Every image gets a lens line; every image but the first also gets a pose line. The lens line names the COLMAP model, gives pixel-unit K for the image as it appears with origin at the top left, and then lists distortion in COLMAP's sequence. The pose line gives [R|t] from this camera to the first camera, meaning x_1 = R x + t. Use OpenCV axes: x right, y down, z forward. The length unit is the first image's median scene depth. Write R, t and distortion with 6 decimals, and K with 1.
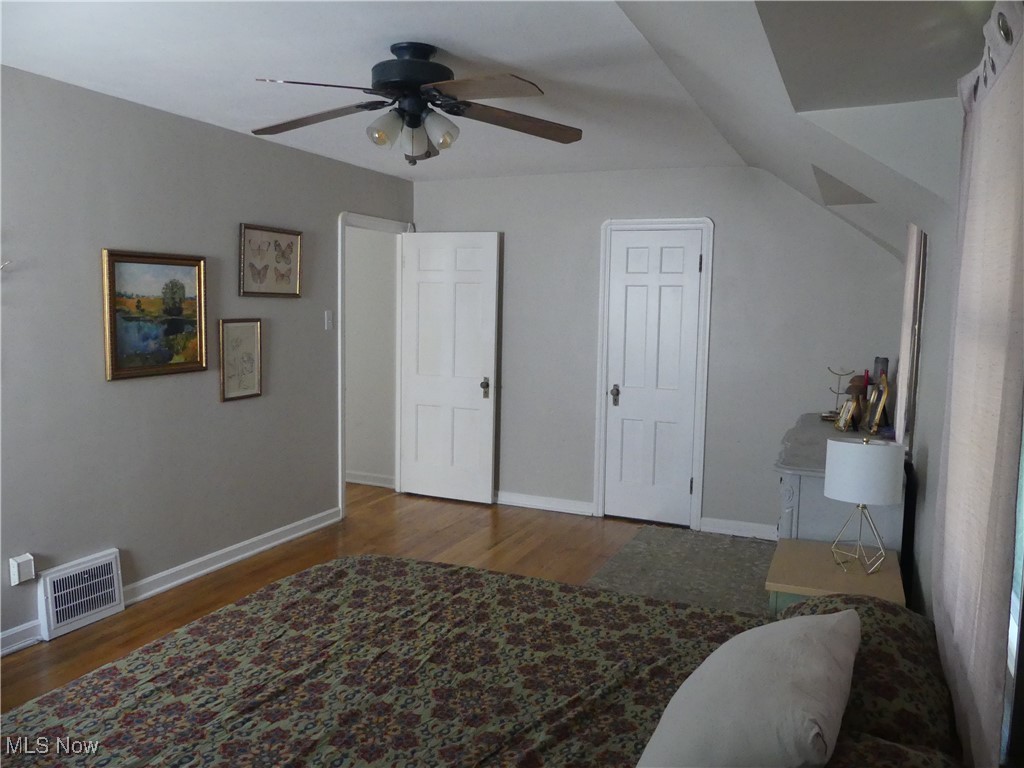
lens RADIAL K [[763.7, 0, 514.0], [0, 763.7, 390.2], [0, 0, 1]] dist [0.000456, 0.000751]
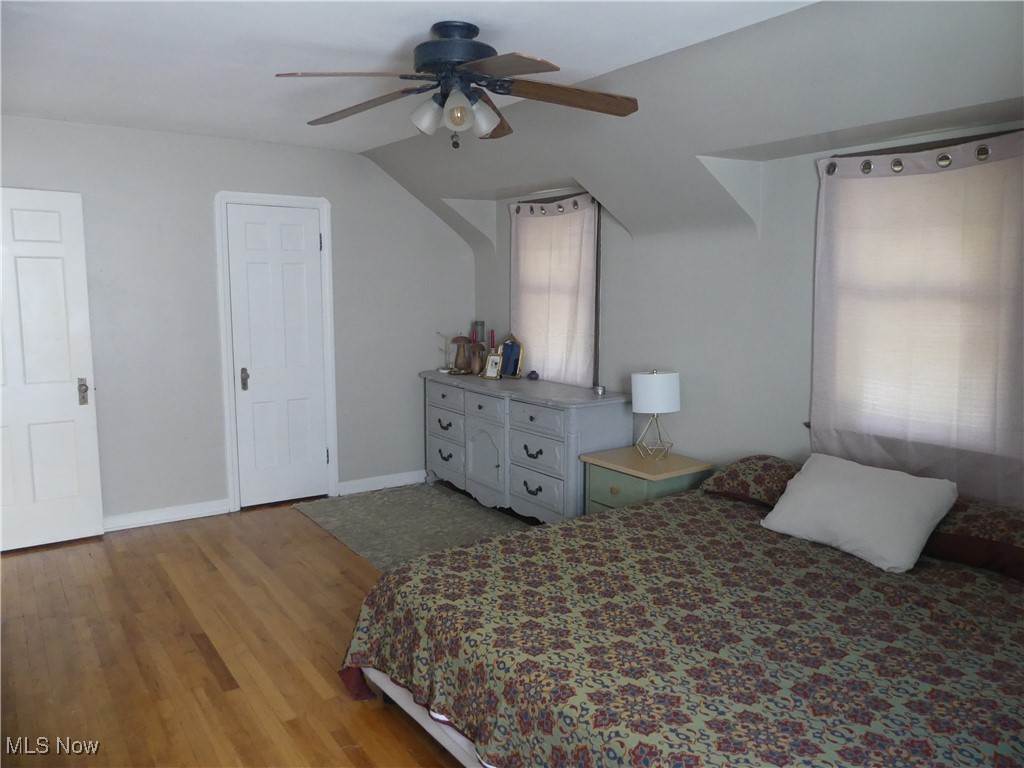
lens RADIAL K [[763.7, 0, 514.0], [0, 763.7, 390.2], [0, 0, 1]] dist [0.000456, 0.000751]
pose [[0.508654, -0.130435, 0.851034, -0.516563], [0.097134, 0.990841, 0.093807, -0.037504], [-0.855474, 0.034949, 0.516664, 0.233876]]
